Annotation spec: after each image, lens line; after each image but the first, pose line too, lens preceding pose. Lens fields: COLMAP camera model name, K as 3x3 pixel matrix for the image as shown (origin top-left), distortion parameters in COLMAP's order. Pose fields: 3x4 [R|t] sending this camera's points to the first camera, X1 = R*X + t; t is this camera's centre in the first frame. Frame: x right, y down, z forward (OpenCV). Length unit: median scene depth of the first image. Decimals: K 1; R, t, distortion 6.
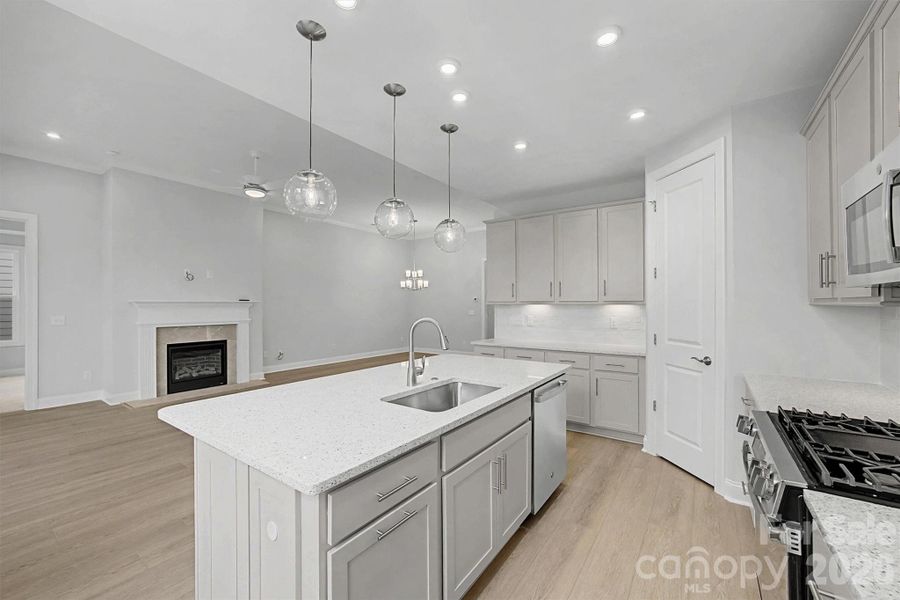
lens RADIAL K [[361.5, 0, 455.2], [0, 361.5, 304.6], [0, 0, 1]] dist [-0.001897, -0.000008]
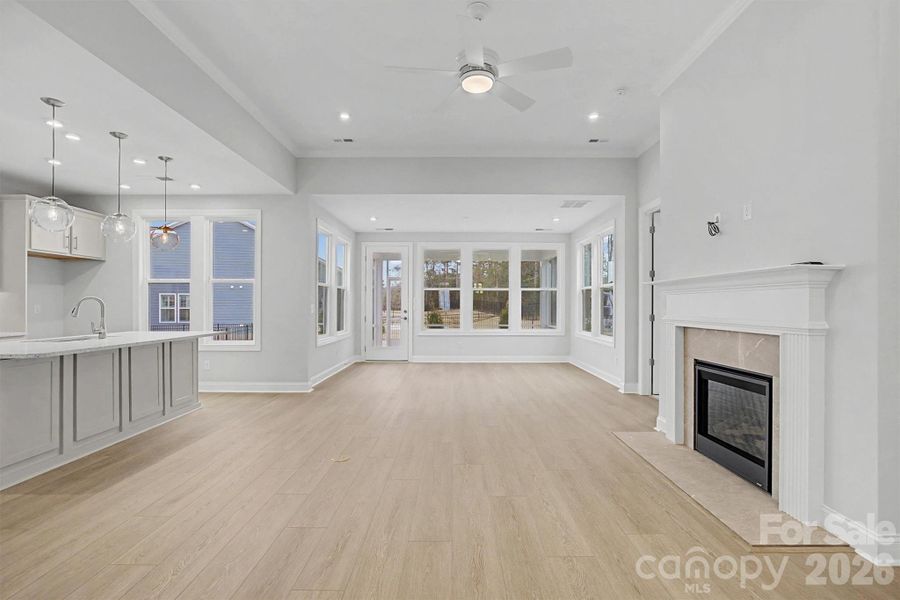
lens RADIAL K [[406.9, 0, 453.7], [0, 406.9, 304.1], [0, 0, 1]] dist [-0.000249, 0.000248]
pose [[-0.822880, -0.000090, -0.568215, -0.242979], [-0.000353, 1.000000, 0.000352, 0.045227], [0.568215, 0.000490, -0.822880, 2.198268]]
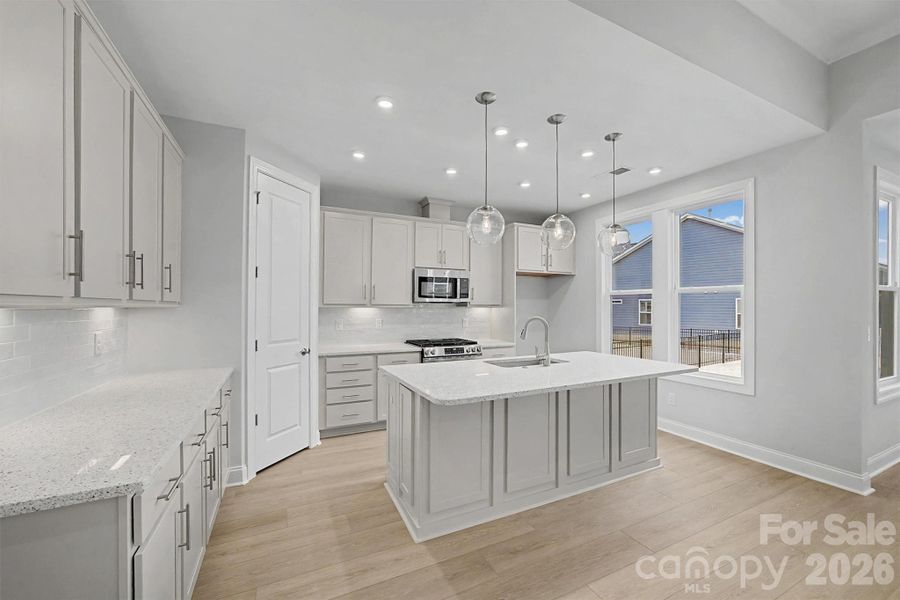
lens RADIAL K [[361.5, 0, 455.2], [0, 361.5, 304.6], [0, 0, 1]] dist [-0.001897, -0.000008]
pose [[-0.875995, 0.000163, 0.482320, -0.313799], [-0.001034, 0.999997, -0.002215, -0.004731], [-0.482319, -0.002439, -0.875992, 1.554580]]
